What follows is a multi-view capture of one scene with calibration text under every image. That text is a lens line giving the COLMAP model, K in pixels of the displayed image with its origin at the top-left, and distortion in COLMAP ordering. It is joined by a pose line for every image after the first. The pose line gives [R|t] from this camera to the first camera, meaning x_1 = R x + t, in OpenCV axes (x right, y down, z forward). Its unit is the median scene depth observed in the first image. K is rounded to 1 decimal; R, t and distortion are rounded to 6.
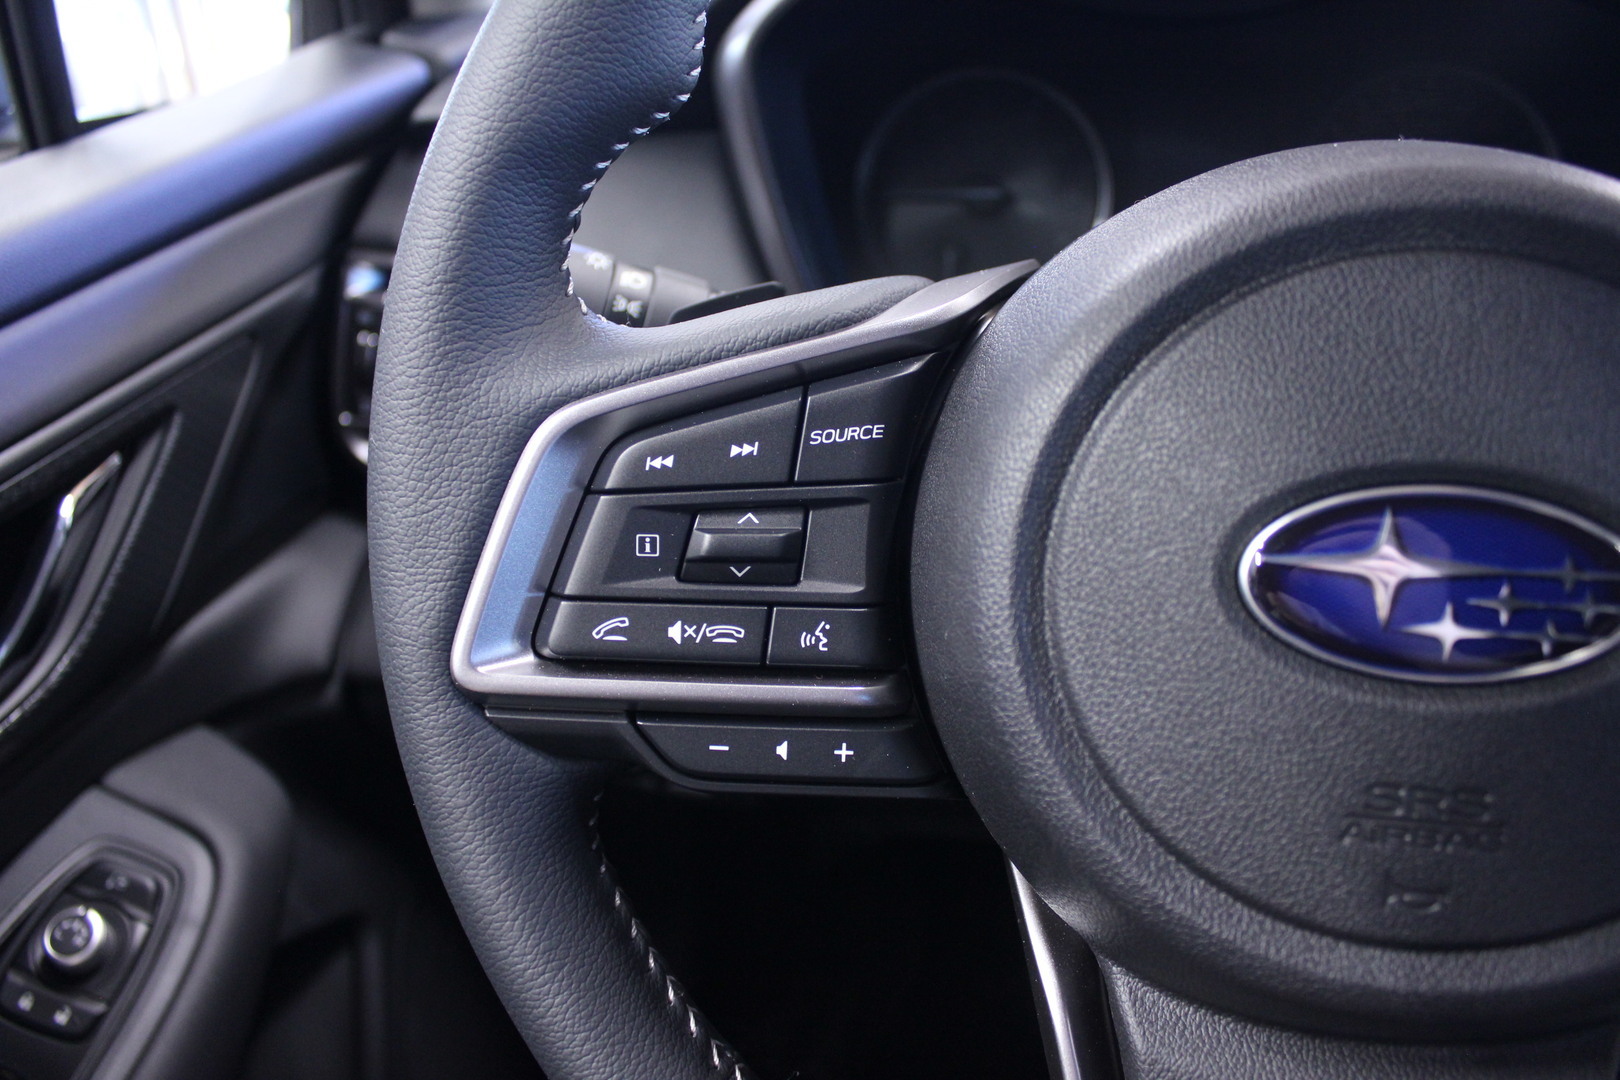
lens RADIAL K [[1357.0, 0, 810.0], [0, 1357.0, 540.0], [0, 0, 1]] dist [-0.171259, 0.179799]
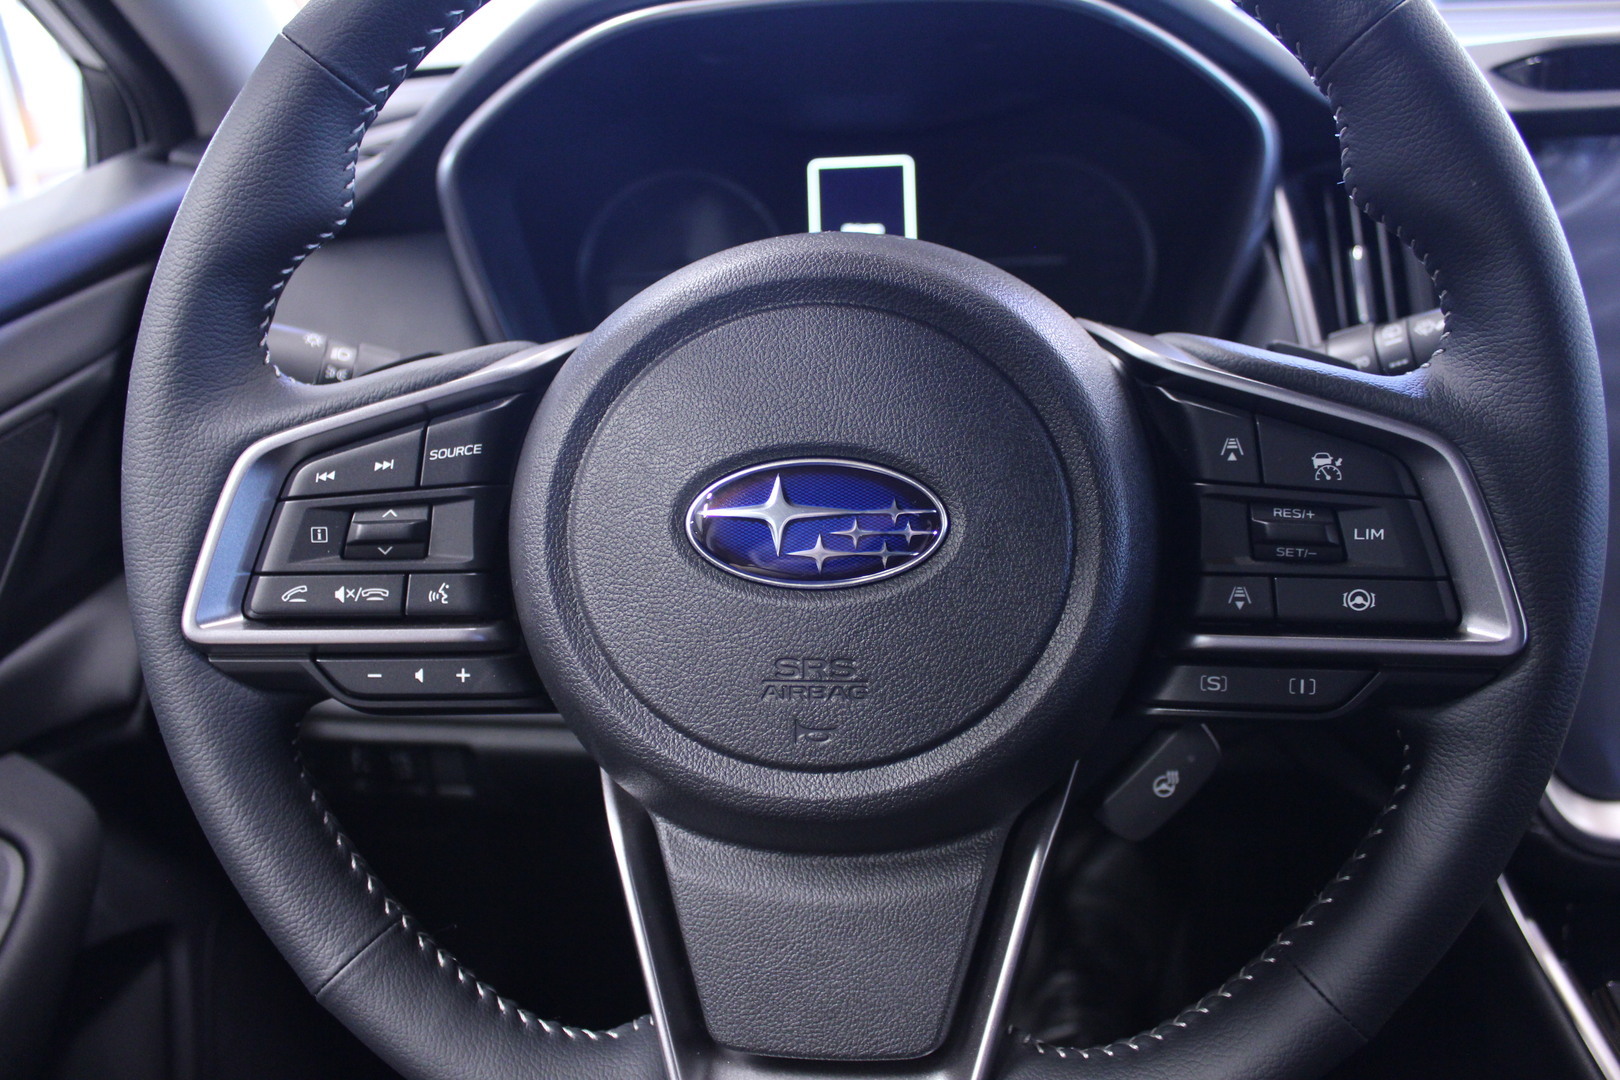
lens RADIAL K [[1397.1, 0, 810.0], [0, 1397.1, 540.0], [0, 0, 1]] dist [-0.177514, 0.201970]
pose [[0.994973, -0.042843, 0.090518, 0.266581], [0.048169, 0.997183, -0.057495, 0.118580], [-0.087799, 0.061566, 0.994234, -0.487728]]
